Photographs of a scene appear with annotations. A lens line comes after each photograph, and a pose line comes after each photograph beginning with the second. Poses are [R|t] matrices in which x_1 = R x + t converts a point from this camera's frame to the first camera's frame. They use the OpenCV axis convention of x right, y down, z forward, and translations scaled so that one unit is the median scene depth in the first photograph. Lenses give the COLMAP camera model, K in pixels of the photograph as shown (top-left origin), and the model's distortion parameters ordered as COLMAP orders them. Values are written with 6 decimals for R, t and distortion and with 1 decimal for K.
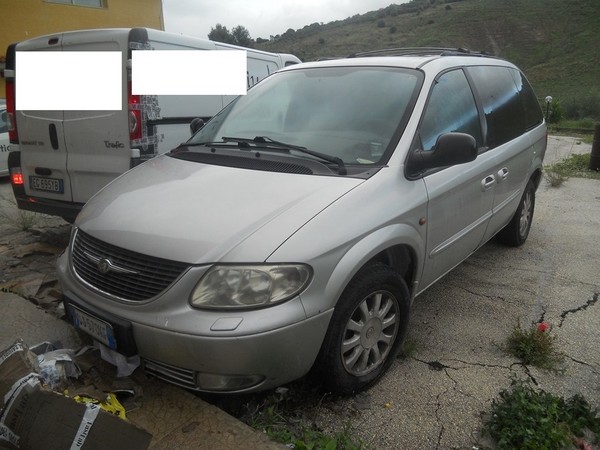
lens RADIAL K [[461.5, 0, 300.0], [0, 461.5, 225.0], [0, 0, 1]] dist [-0.035862, 0.010250]
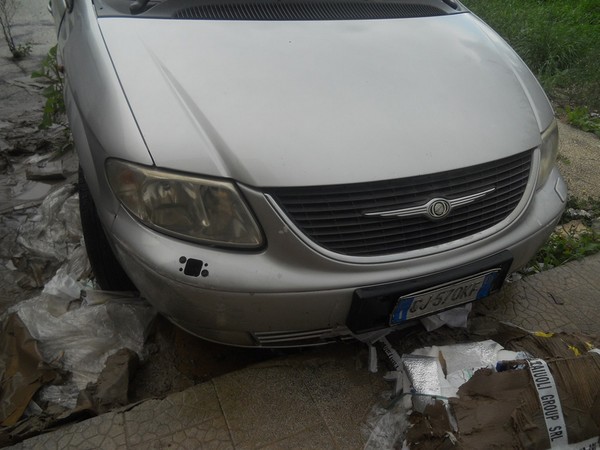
lens RADIAL K [[461.5, 0, 300.0], [0, 461.5, 225.0], [0, 0, 1]] dist [-0.035862, 0.010250]
pose [[0.478130, -0.468313, 0.743017, -0.573715], [0.177807, 0.880077, 0.440282, -0.117284], [-0.860102, -0.078398, 0.504061, 0.484071]]
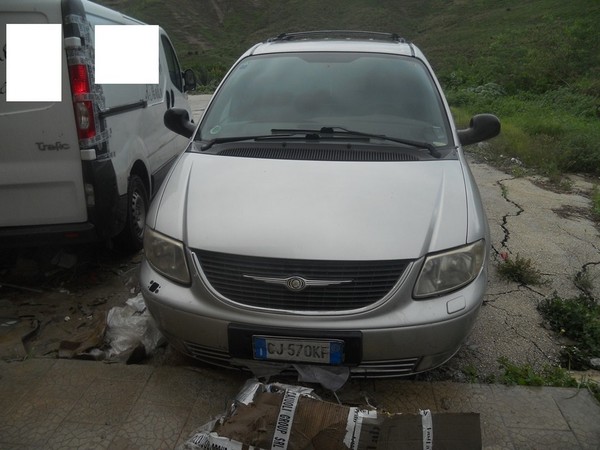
lens RADIAL K [[461.5, 0, 300.0], [0, 461.5, 225.0], [0, 0, 1]] dist [-0.035862, 0.010250]
pose [[0.859591, -0.172750, 0.480896, -0.484304], [0.139551, 0.984708, 0.104287, -0.069965], [-0.491557, -0.022535, 0.870553, 0.111780]]
